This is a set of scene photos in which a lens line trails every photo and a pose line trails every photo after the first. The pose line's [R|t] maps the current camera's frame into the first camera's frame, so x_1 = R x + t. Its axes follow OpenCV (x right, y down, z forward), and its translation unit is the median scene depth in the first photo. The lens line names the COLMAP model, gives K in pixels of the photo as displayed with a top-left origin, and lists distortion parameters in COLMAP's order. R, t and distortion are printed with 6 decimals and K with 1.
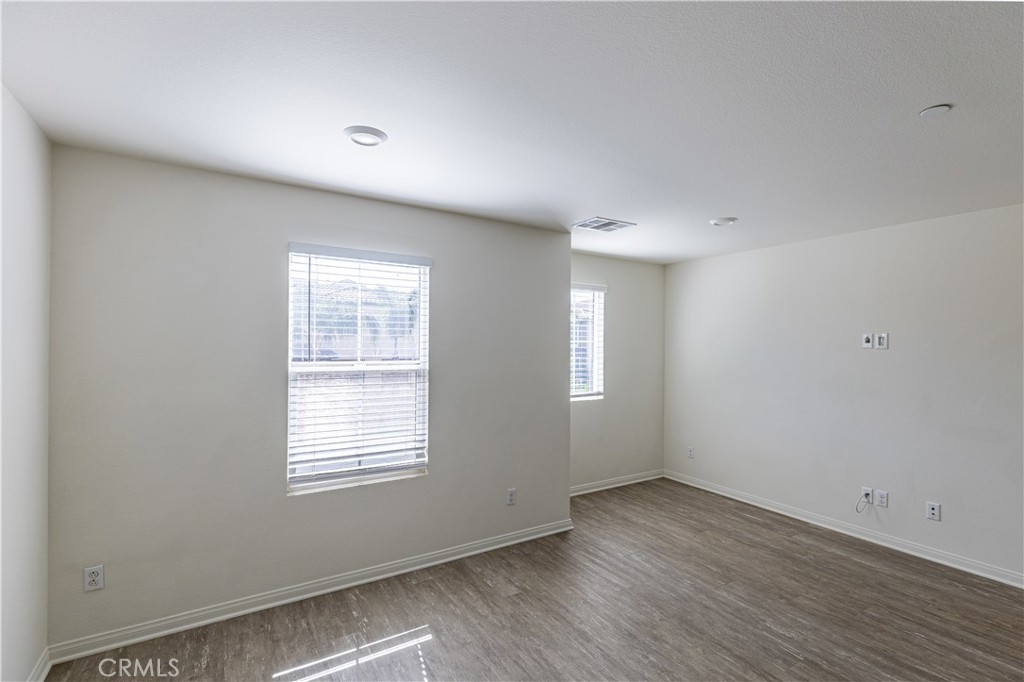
lens RADIAL K [[464.3, 0, 512.0], [0, 464.3, 341.0], [0, 0, 1]] dist [-0.002270, -0.000032]
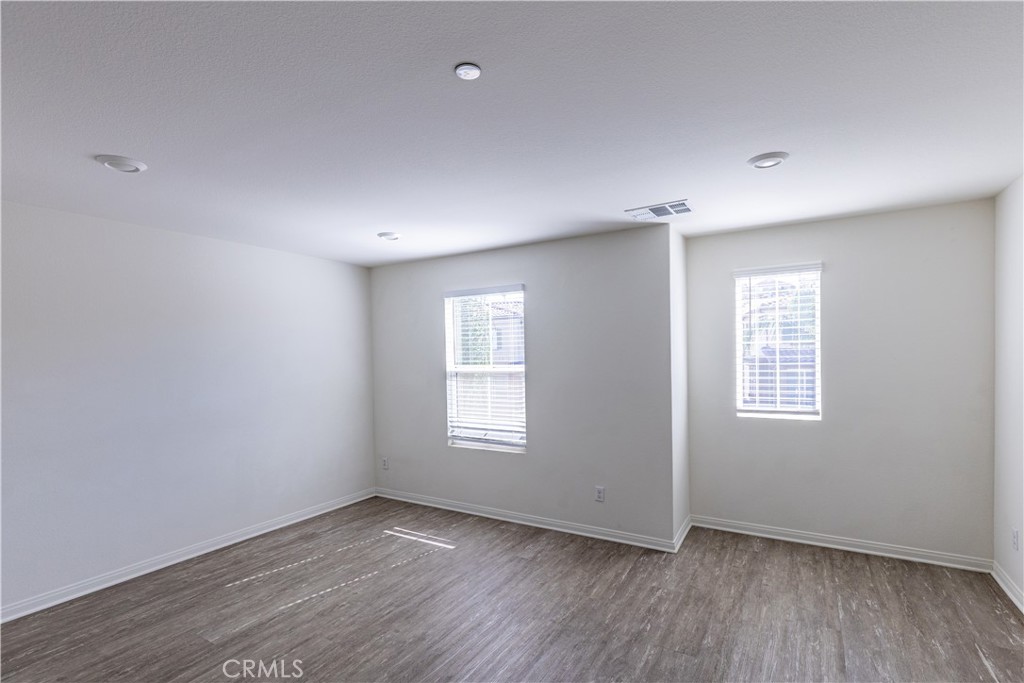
lens RADIAL K [[484.1, 0, 511.8], [0, 484.1, 353.3], [0, 0, 1]] dist [-0.012446, 0.000220]
pose [[0.446330, -0.015903, -0.894727, 0.989691], [0.029727, 0.999554, -0.002937, 0.012769], [0.894375, -0.025286, 0.446603, 0.369203]]
